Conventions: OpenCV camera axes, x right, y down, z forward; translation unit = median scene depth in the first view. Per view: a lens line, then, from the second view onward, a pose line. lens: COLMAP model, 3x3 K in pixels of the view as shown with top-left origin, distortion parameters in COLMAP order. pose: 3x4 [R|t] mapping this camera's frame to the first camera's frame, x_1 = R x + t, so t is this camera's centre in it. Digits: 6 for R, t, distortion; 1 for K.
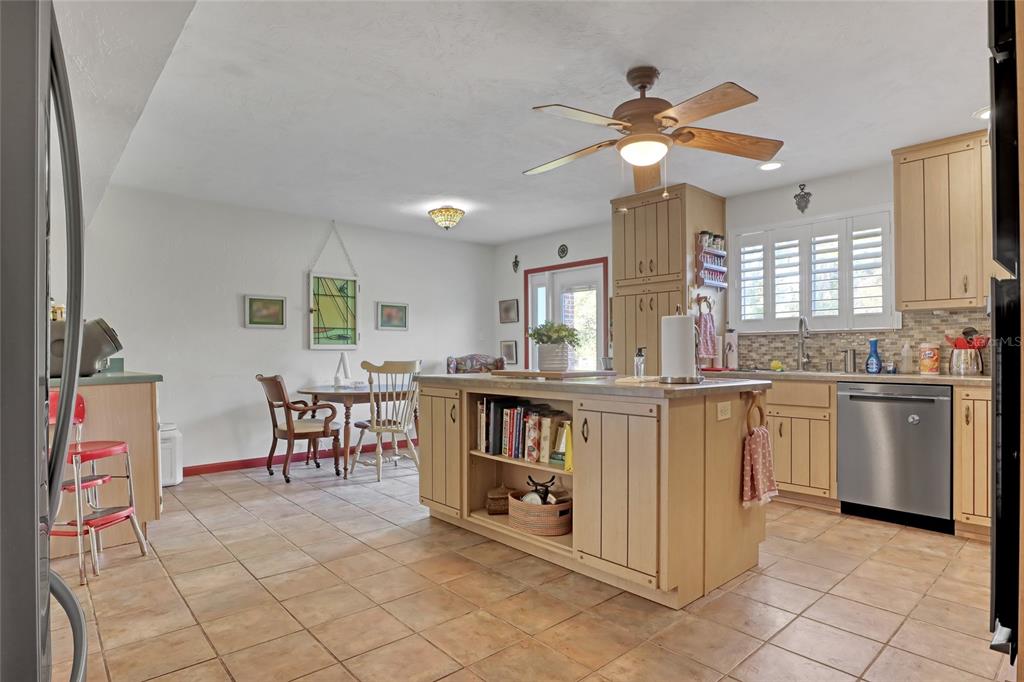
lens RADIAL K [[542.2, 0, 505.6], [0, 542.2, 353.7], [0, 0, 1]] dist [-0.025891, 0.001632]
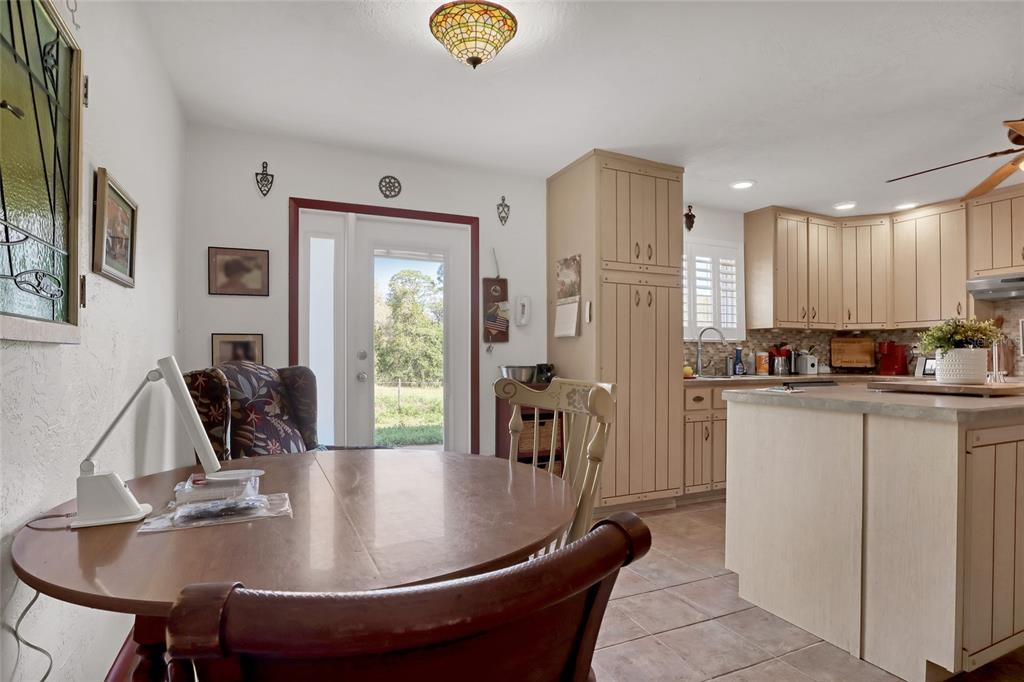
lens RADIAL K [[529.5, 0, 500.7], [0, 529.5, 358.8], [0, 0, 1]] dist [-0.046568, 0.009565]
pose [[0.308488, -0.000628, 0.951228, -0.654922], [-0.000641, 0.999999, 0.000868, -0.003300], [-0.951228, -0.000878, 0.308488, 1.150617]]
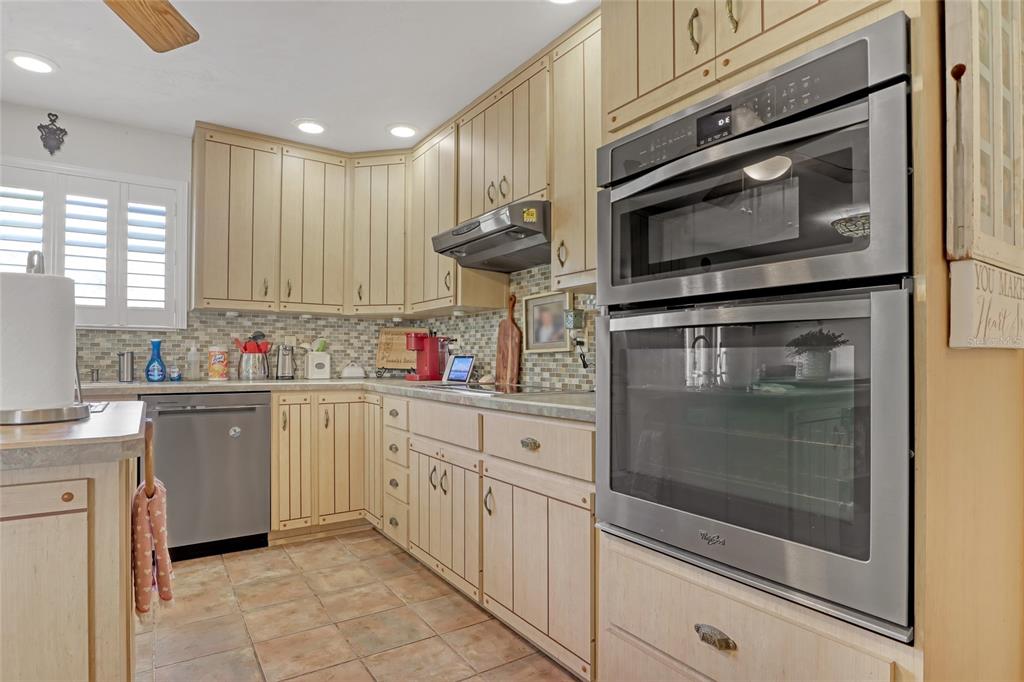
lens RADIAL K [[542.2, 0, 514.7], [0, 542.2, 353.2], [0, 0, 1]] dist [-0.025891, 0.001632]
pose [[0.127836, 0.008983, 0.991755, -0.053867], [-0.003030, 0.999958, -0.008666, -0.001438], [-0.991791, -0.001897, 0.127857, 0.353127]]
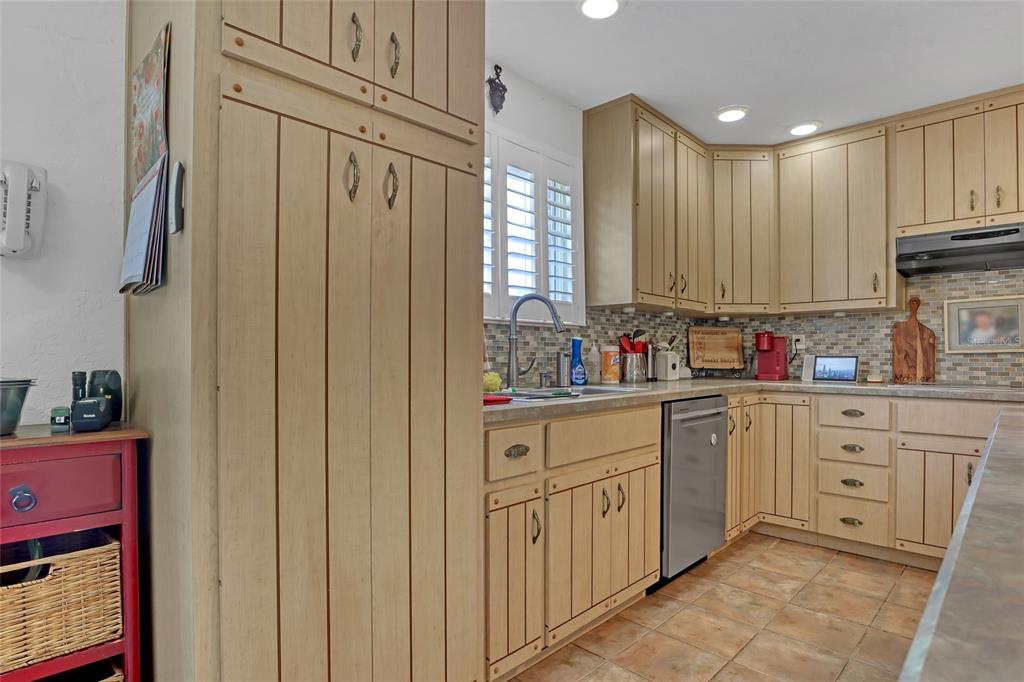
lens RADIAL K [[529.5, 0, 510.9], [0, 529.5, 359.2], [0, 0, 1]] dist [-0.046568, 0.009565]
pose [[-0.069648, -0.006764, 0.997549, -0.013422], [-0.001863, 0.999976, 0.006651, -0.003671], [-0.997570, -0.001396, -0.069658, 1.136427]]
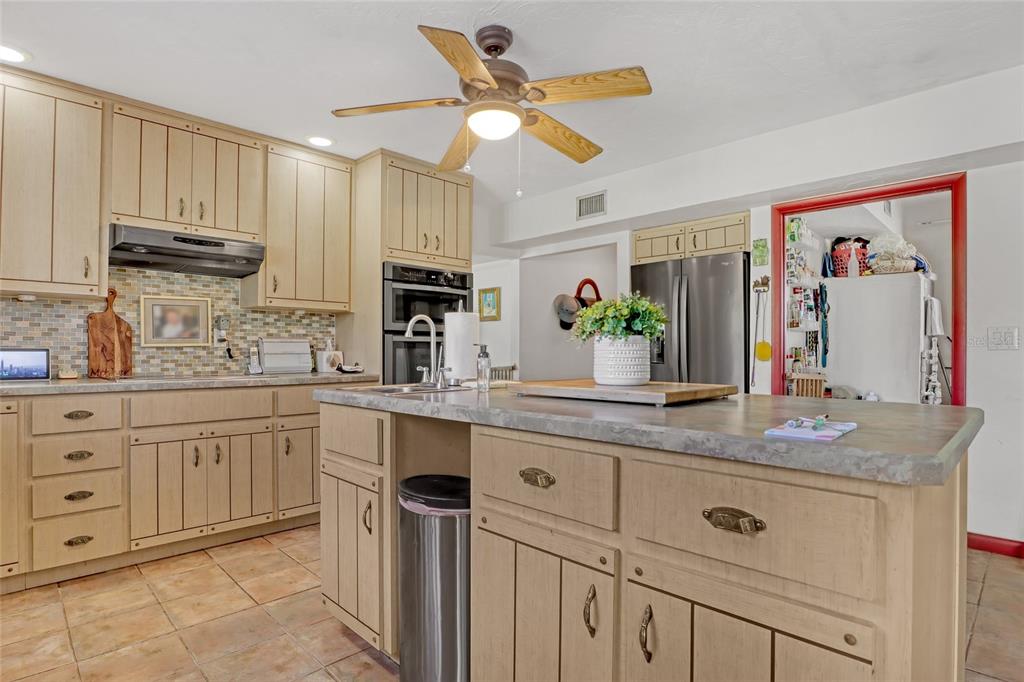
lens RADIAL K [[529.5, 0, 517.1], [0, 529.5, 346.3], [0, 0, 1]] dist [-0.046568, 0.009565]
pose [[-0.997502, -0.003433, -0.070553, 0.189936], [-0.002802, 0.999955, -0.009043, -0.003253], [0.070581, -0.008822, -0.997467, 1.265859]]
